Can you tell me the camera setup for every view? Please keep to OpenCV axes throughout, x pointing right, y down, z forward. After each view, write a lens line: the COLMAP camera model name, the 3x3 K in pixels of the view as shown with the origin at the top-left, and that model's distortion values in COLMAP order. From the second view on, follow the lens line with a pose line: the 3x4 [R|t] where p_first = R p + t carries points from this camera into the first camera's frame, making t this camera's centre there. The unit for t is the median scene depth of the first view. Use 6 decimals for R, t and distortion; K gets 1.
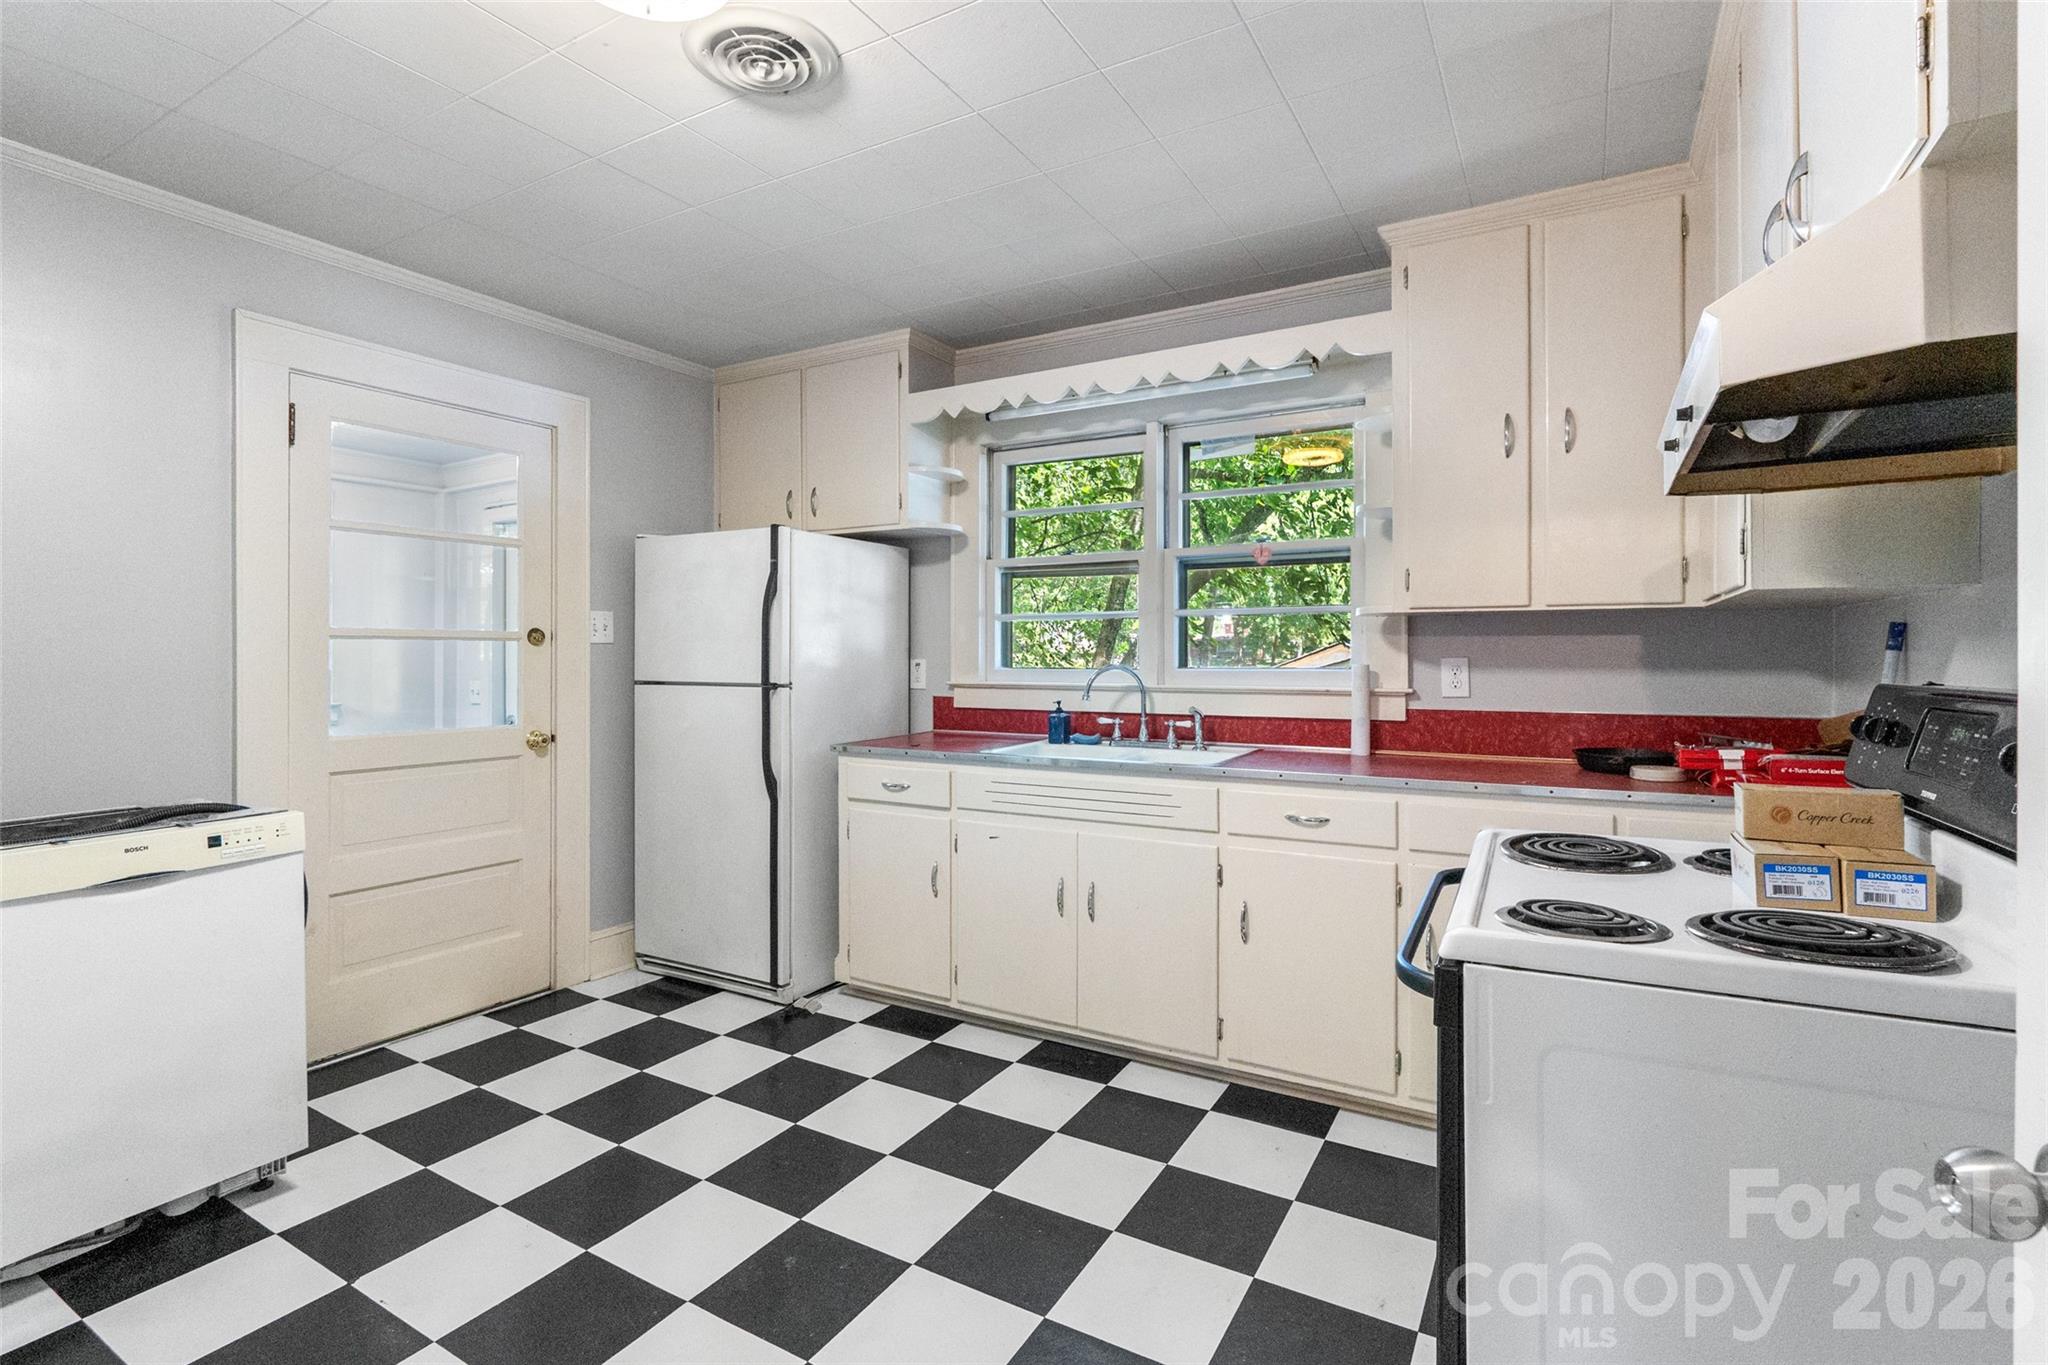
lens RADIAL K [[949.2, 0, 1028.1], [0, 949.2, 671.6], [0, 0, 1]] dist [-0.006848, 0.000108]
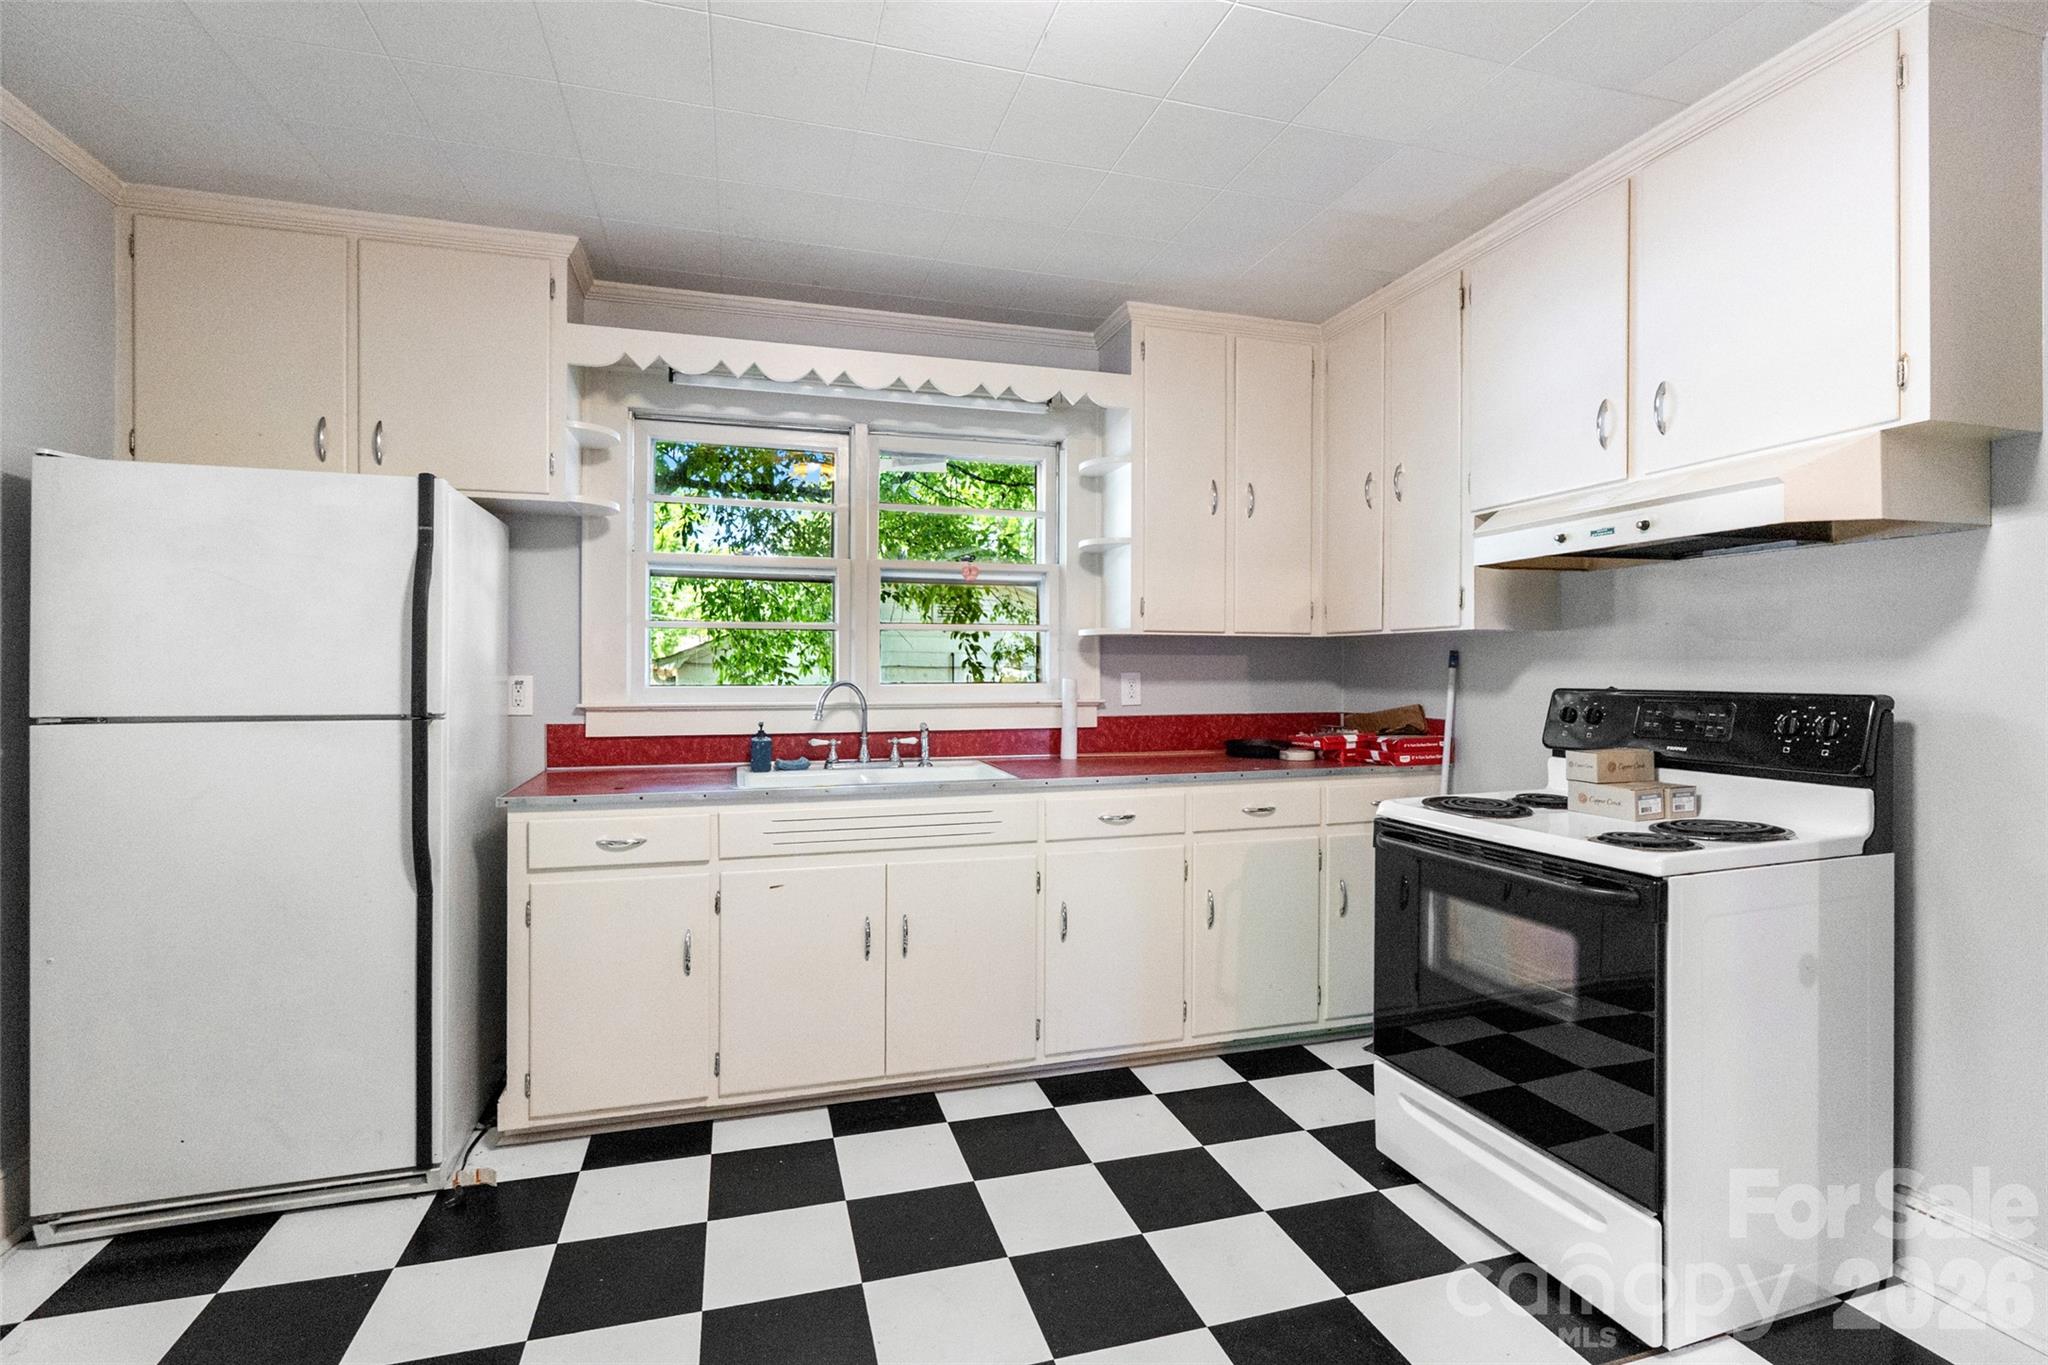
lens RADIAL K [[927.6, 0, 1018.8], [0, 927.6, 690.5], [0, 0, 1]] dist [-0.018269, 0.000437]
pose [[0.689227, -0.015044, 0.724389, -0.442873], [0.011719, 0.999885, 0.009616, -0.004373], [-0.724451, 0.001862, 0.689324, 0.256539]]
